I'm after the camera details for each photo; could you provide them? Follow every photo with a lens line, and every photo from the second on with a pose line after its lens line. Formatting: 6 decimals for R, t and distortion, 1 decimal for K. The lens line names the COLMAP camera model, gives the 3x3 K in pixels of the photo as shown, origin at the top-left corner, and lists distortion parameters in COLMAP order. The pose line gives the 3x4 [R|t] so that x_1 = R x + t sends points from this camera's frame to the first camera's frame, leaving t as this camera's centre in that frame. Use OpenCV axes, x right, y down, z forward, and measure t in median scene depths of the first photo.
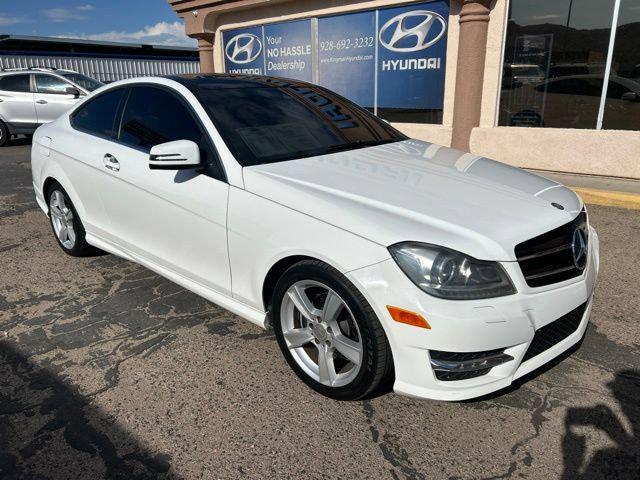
lens RADIAL K [[494.2, 0, 321.1], [0, 494.2, 241.6], [0, 0, 1]] dist [0.003338, -0.007792]
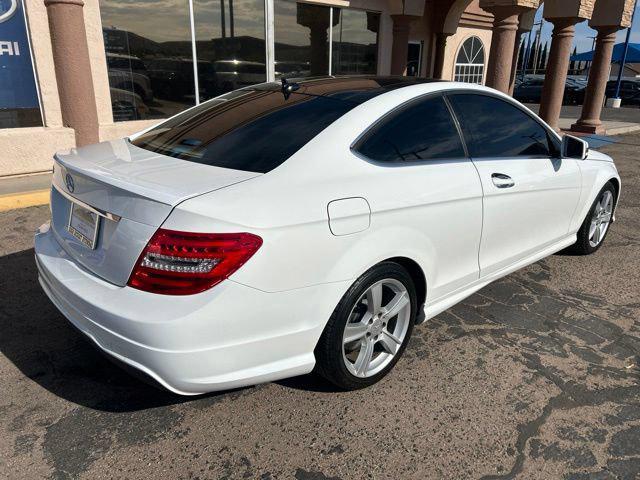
lens RADIAL K [[494.2, 0, 316.9], [0, 494.2, 241.3], [0, 0, 1]] dist [0.003338, -0.007792]
pose [[0.075646, -0.317378, 0.945277, -1.299378], [0.286061, 0.915052, 0.284338, -0.401605], [-0.955221, 0.248898, 0.160010, 1.186191]]
